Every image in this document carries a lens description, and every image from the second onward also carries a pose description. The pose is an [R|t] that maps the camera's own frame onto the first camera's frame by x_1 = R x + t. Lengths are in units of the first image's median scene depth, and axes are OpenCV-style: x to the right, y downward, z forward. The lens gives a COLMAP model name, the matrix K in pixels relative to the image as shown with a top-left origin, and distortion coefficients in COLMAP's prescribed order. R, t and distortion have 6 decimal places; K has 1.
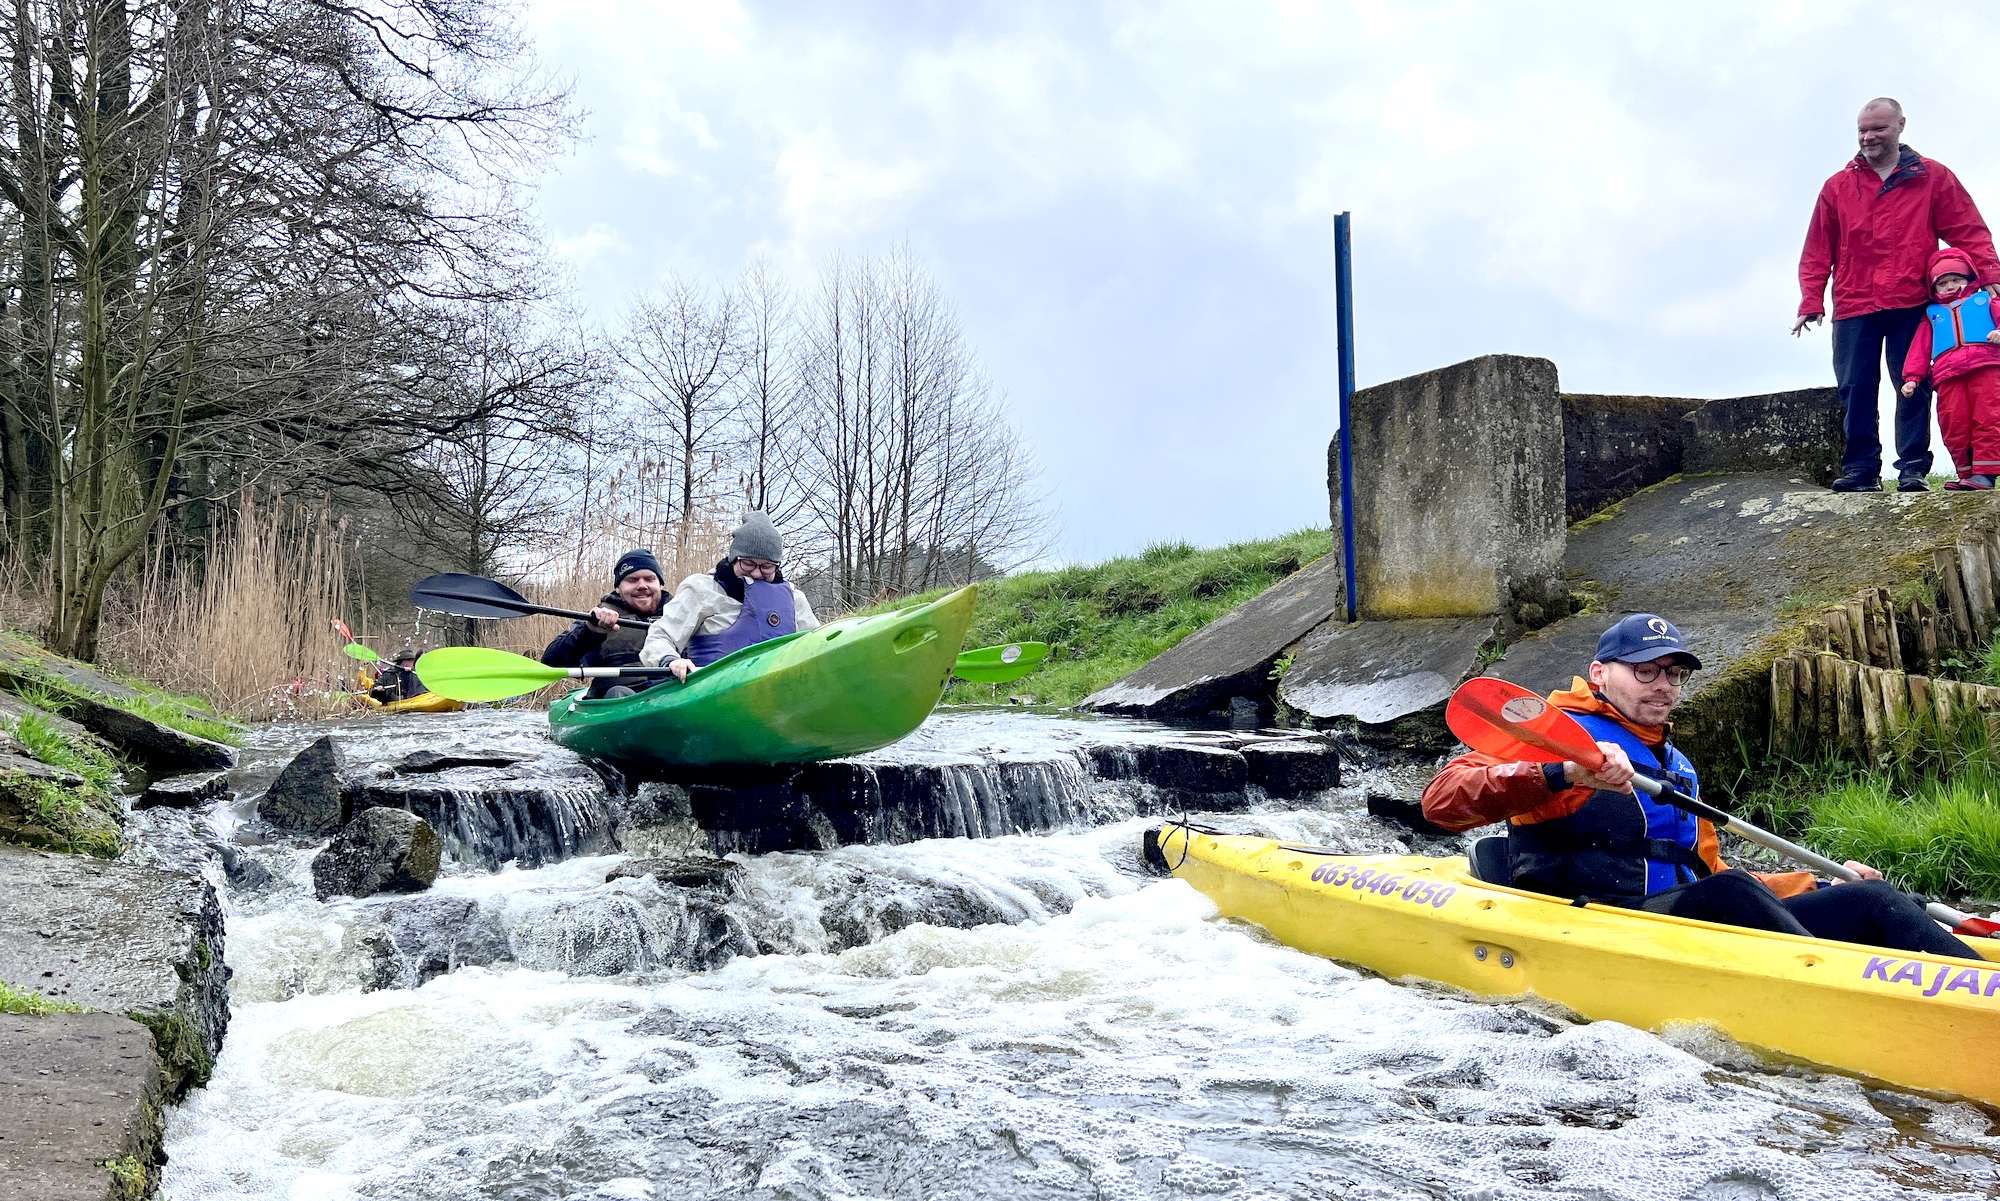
lens RADIAL K [[1544.1, 0, 950.1], [0, 1544.1, 612.1], [0, 0, 1]] dist [0.128774, -0.226260]
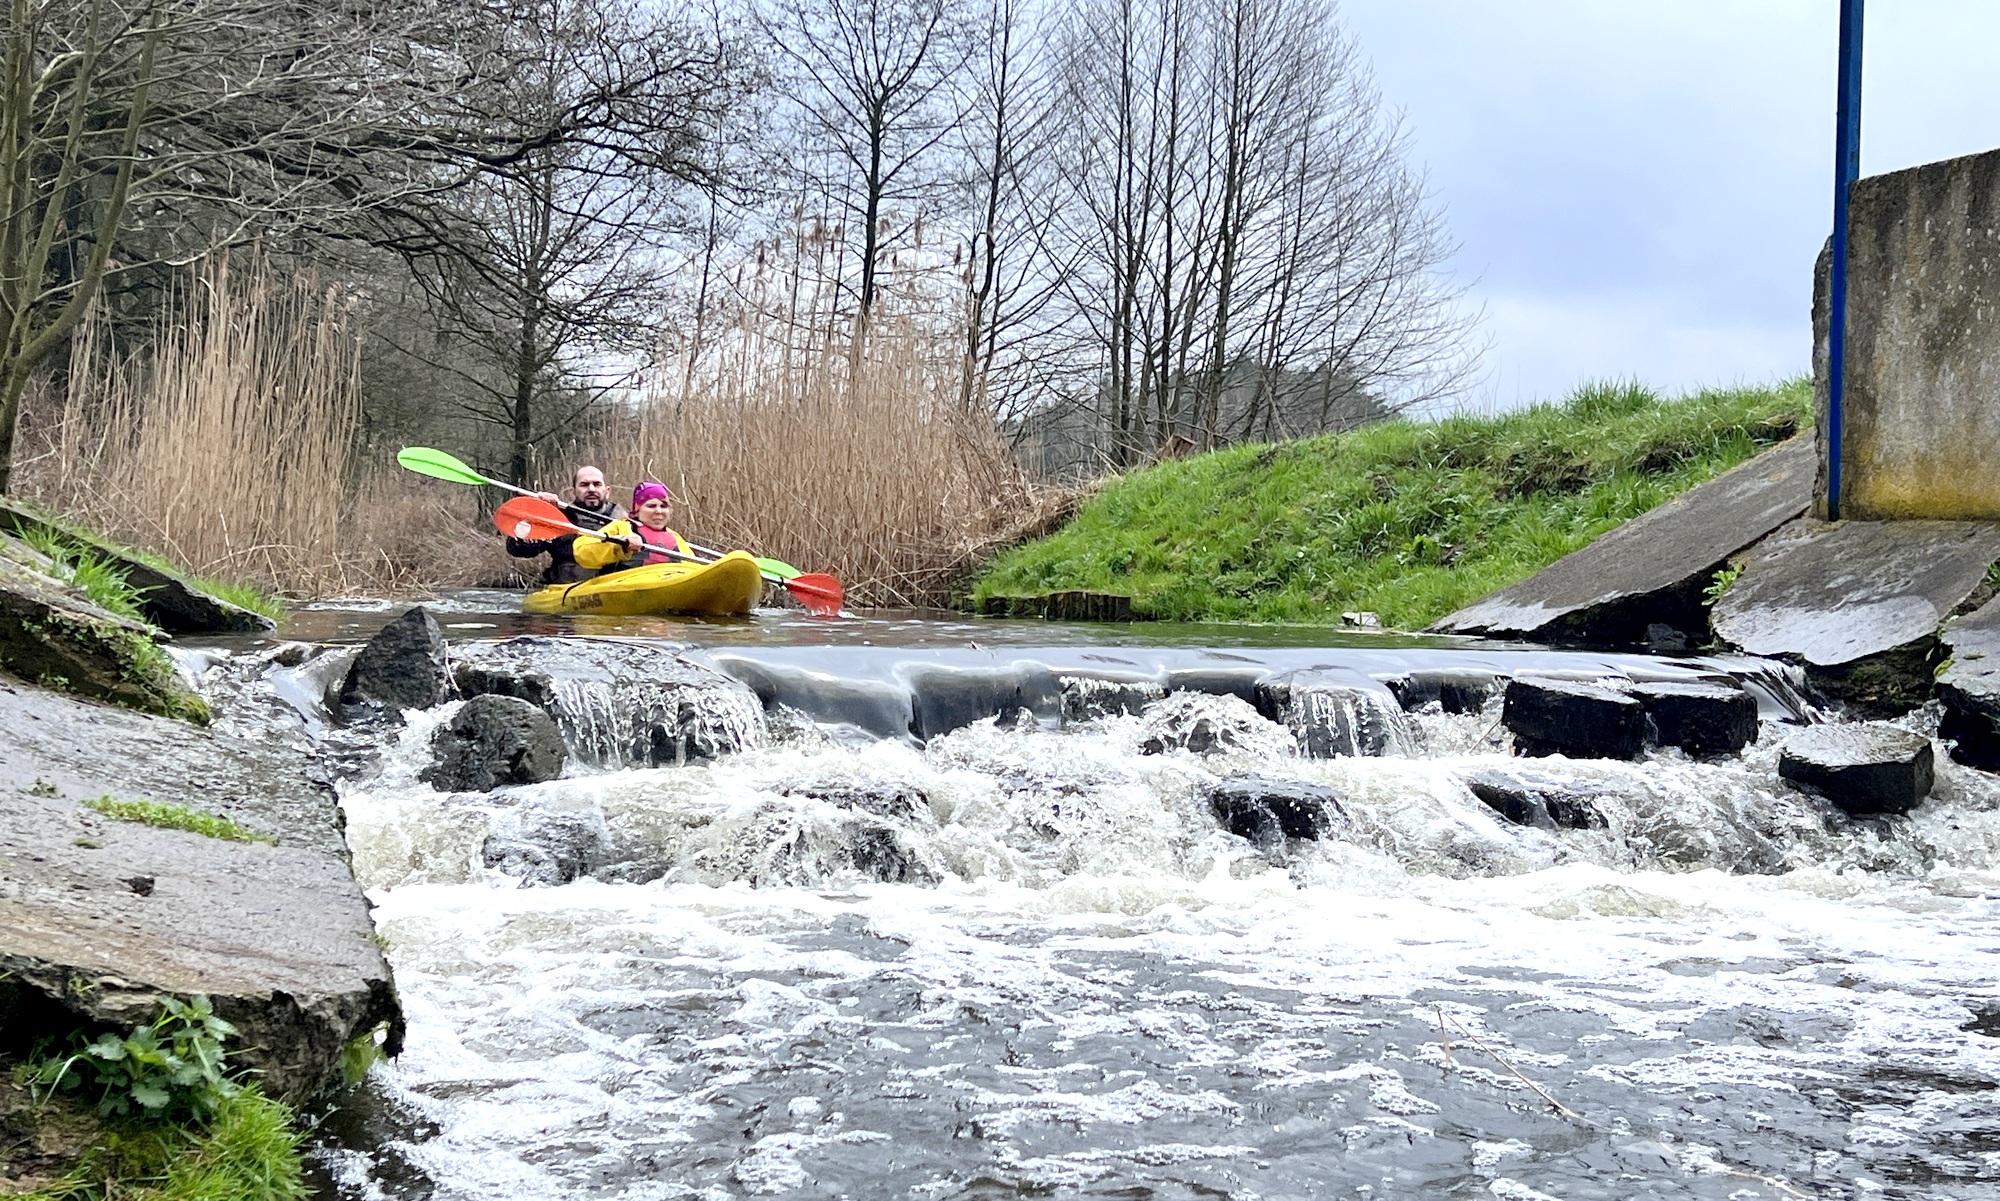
lens RADIAL K [[2632.8, 0, 1031.0], [0, 2632.8, 609.0], [0, 0, 1]] dist [0.220846, -0.714163]
pose [[0.993797, 0.047478, -0.100565, 0.018270], [-0.042215, 0.997657, 0.053837, -0.002015], [0.102886, -0.049258, 0.993473, -0.122405]]
